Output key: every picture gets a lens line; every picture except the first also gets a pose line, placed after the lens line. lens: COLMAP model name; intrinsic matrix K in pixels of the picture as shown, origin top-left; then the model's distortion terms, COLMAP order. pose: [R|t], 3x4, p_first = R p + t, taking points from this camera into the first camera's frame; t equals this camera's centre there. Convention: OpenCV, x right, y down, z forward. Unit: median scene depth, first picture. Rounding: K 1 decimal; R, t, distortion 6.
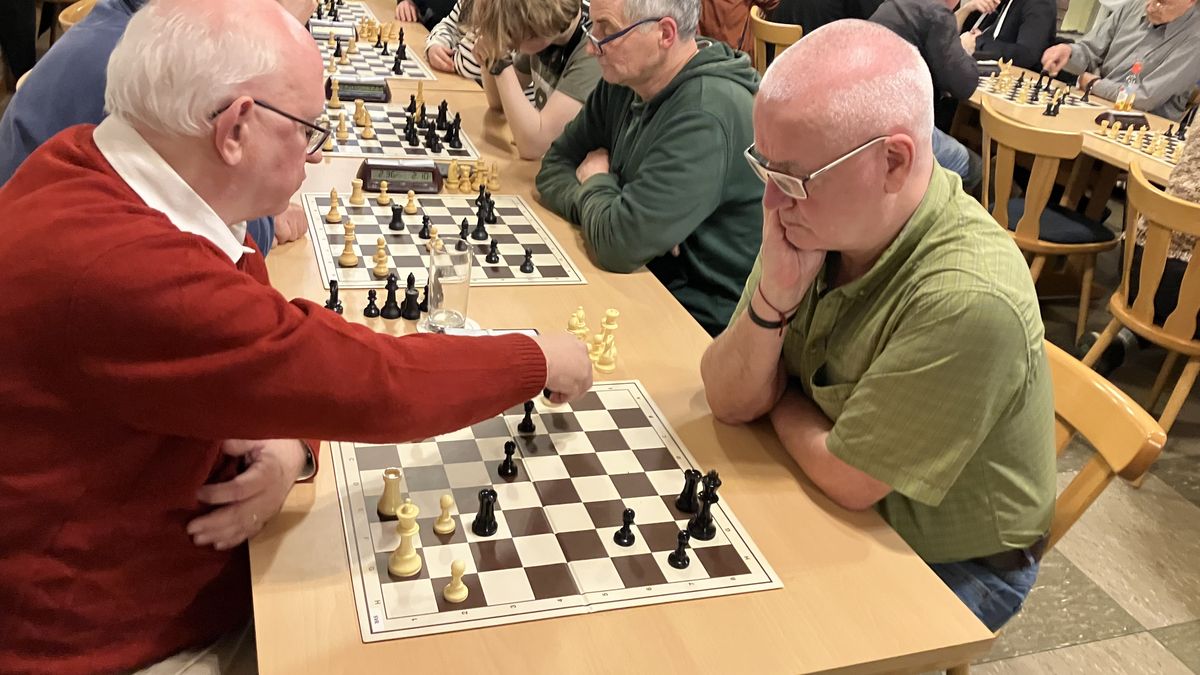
lens RADIAL K [[997.3, 0, 600.0], [0, 997.3, 337.5], [0, 0, 1]] dist [0.002082, 0.004485]
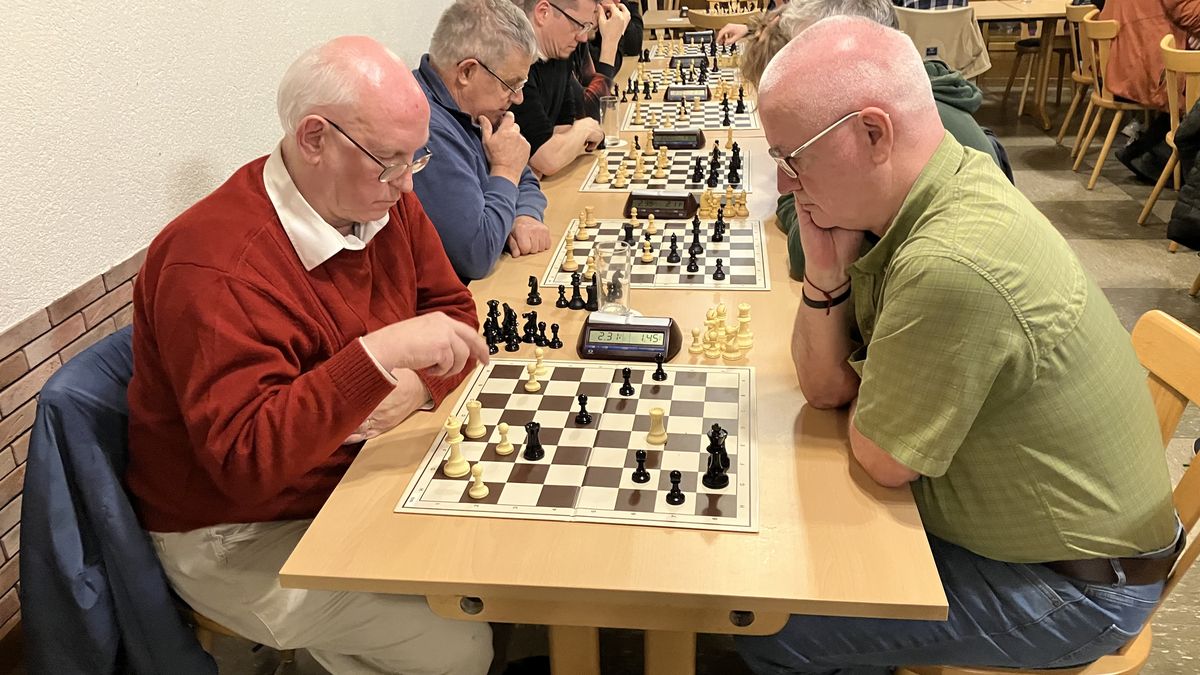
lens RADIAL K [[997.3, 0, 600.0], [0, 997.3, 337.5], [0, 0, 1]] dist [0.002082, 0.004485]
pose [[0.880923, 0.034116, -0.472028, 0.324220], [-0.070045, 0.995812, -0.058748, 0.070215], [0.468047, 0.084816, 0.879624, -0.029811]]
